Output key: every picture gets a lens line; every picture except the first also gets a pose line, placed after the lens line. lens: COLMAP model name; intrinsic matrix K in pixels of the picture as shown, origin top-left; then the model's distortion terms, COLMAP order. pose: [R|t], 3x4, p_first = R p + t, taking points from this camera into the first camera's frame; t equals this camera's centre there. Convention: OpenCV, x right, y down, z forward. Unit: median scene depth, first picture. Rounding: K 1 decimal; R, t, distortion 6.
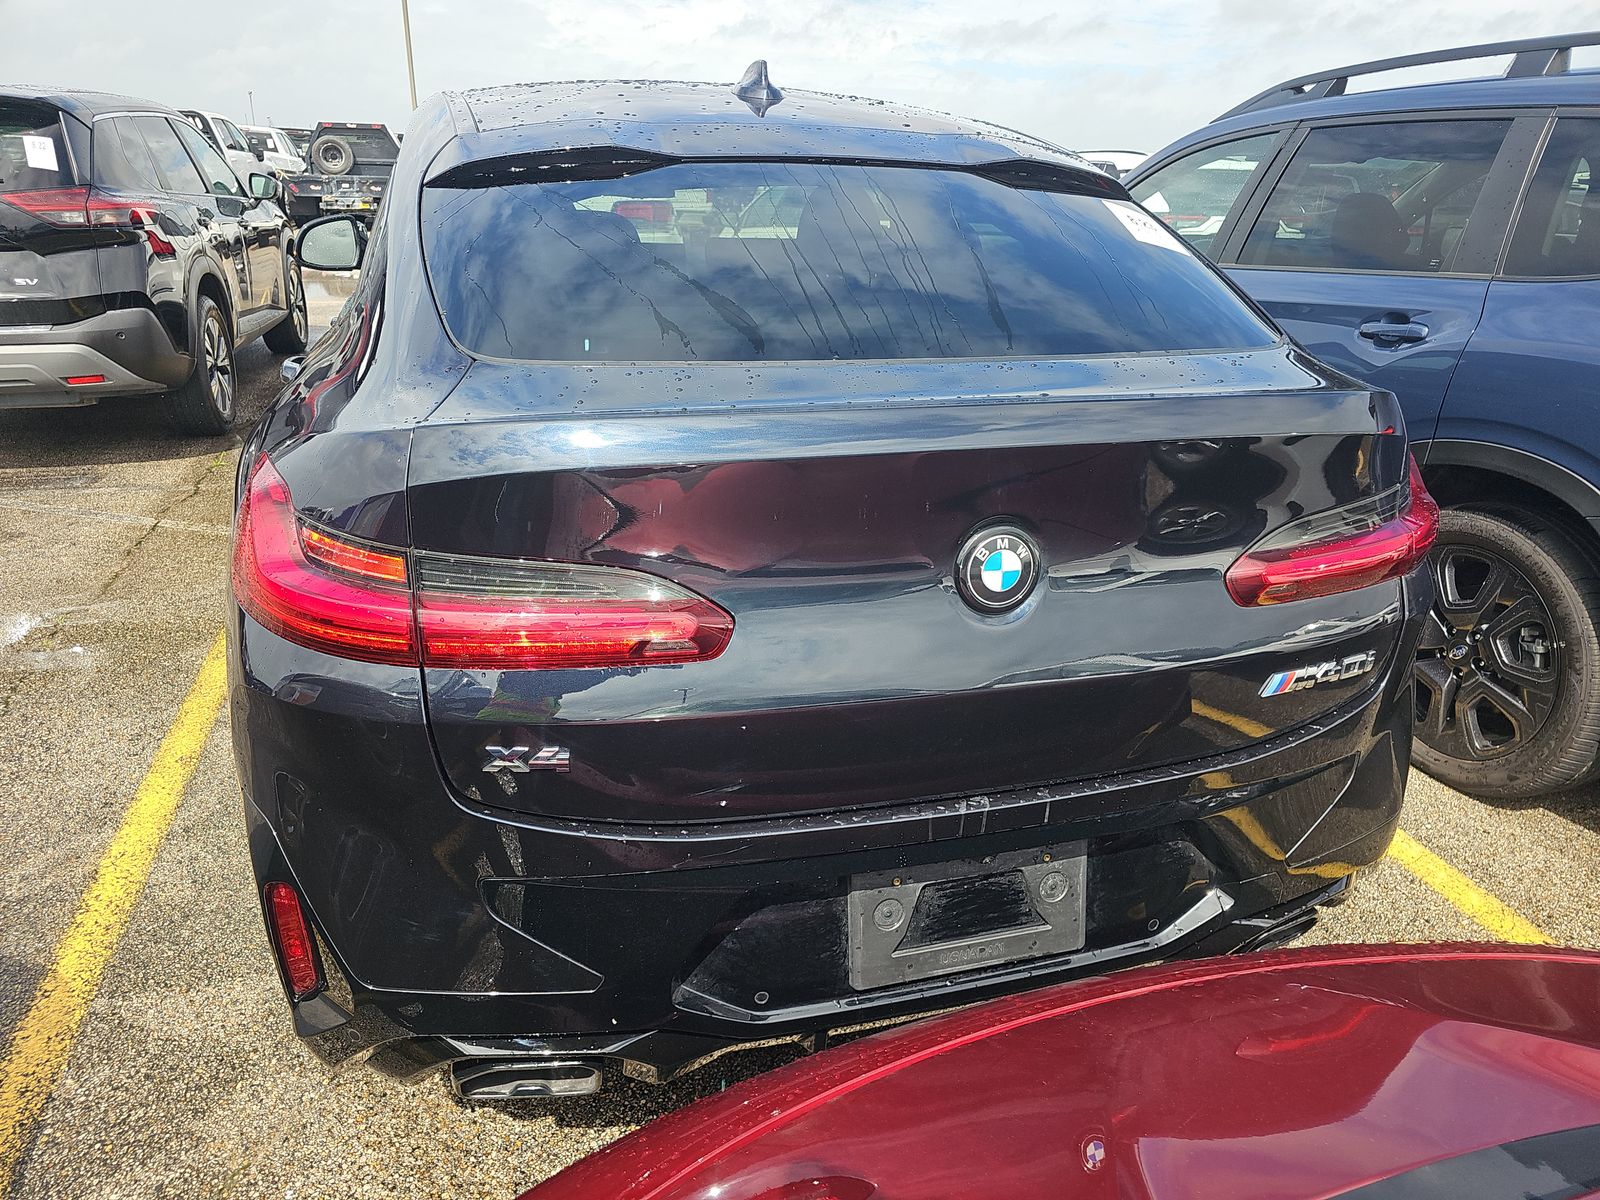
lens RADIAL K [[1036.9, 0, 800.0], [0, 1036.9, 600.0], [0, 0, 1]] dist [0.045612, -0.034466]
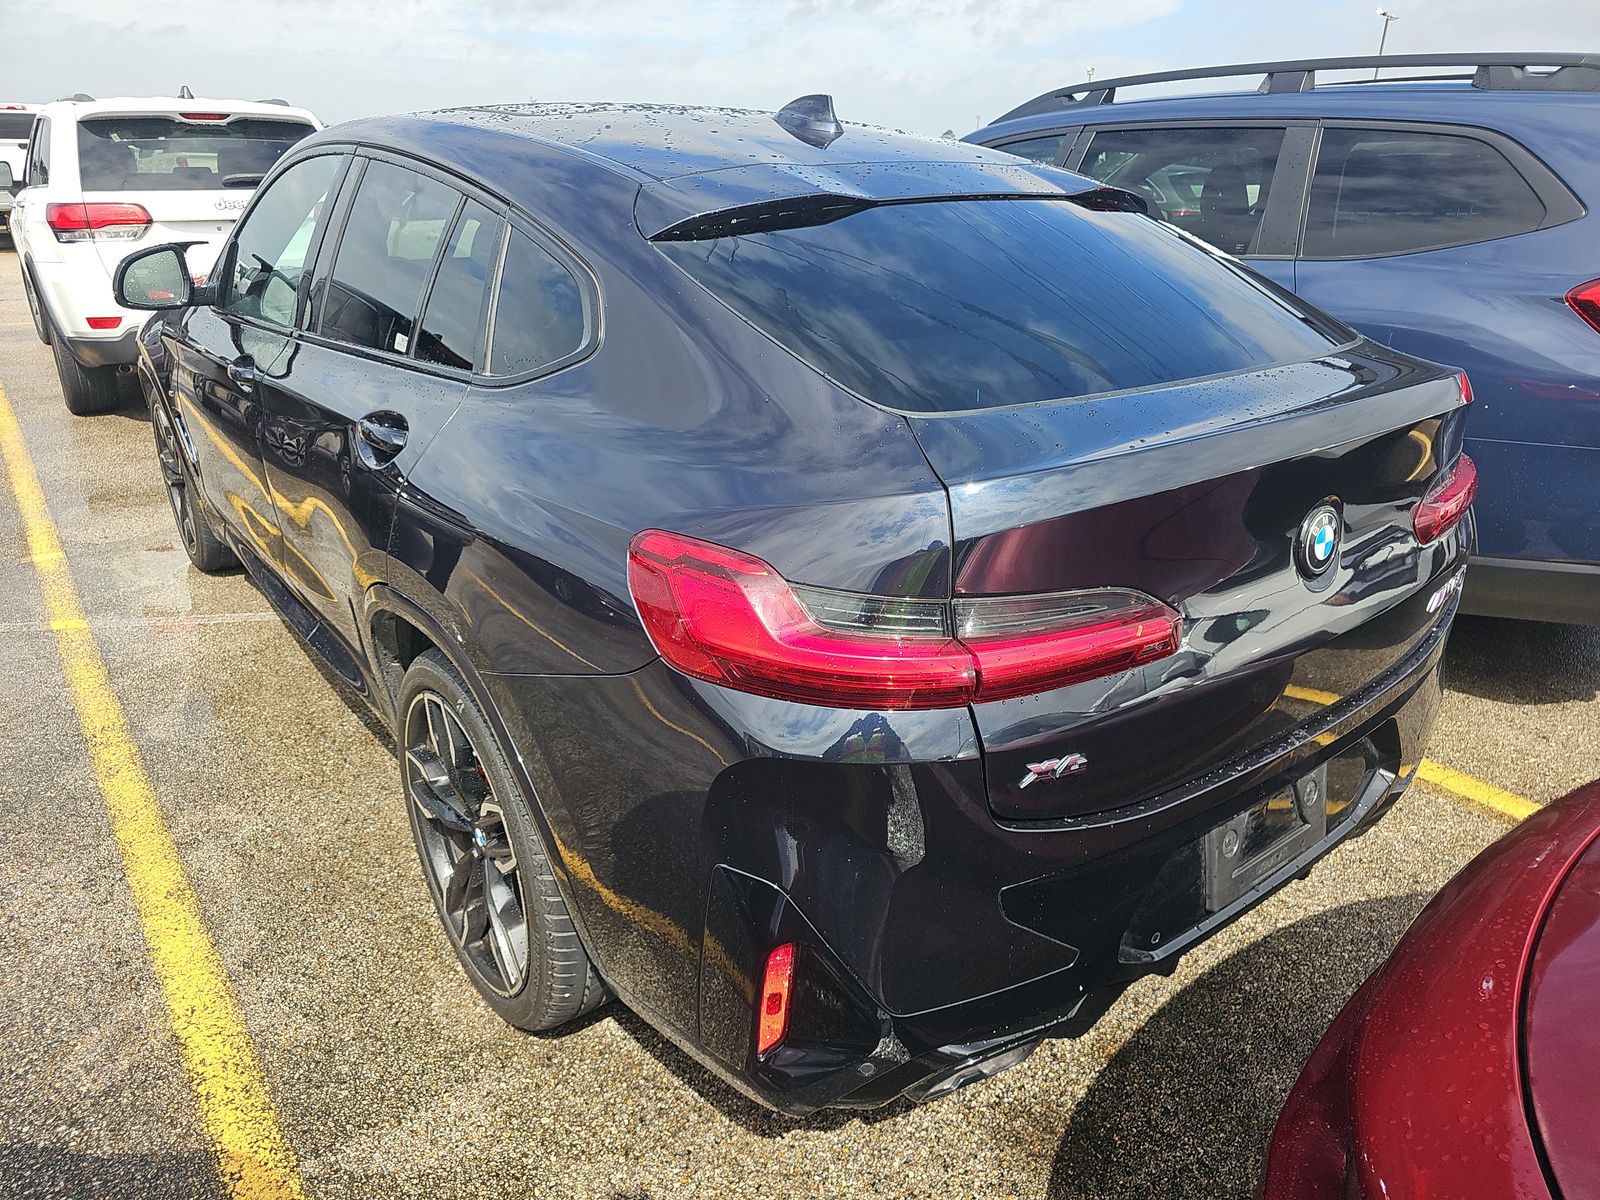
lens RADIAL K [[1036.9, 0, 800.0], [0, 1036.9, 600.0], [0, 0, 1]] dist [0.045612, -0.034466]
pose [[0.934413, -0.155842, 0.320289, -0.466220], [0.149705, 0.987757, 0.043860, -0.063666], [-0.323203, 0.006965, 0.946304, 0.019749]]
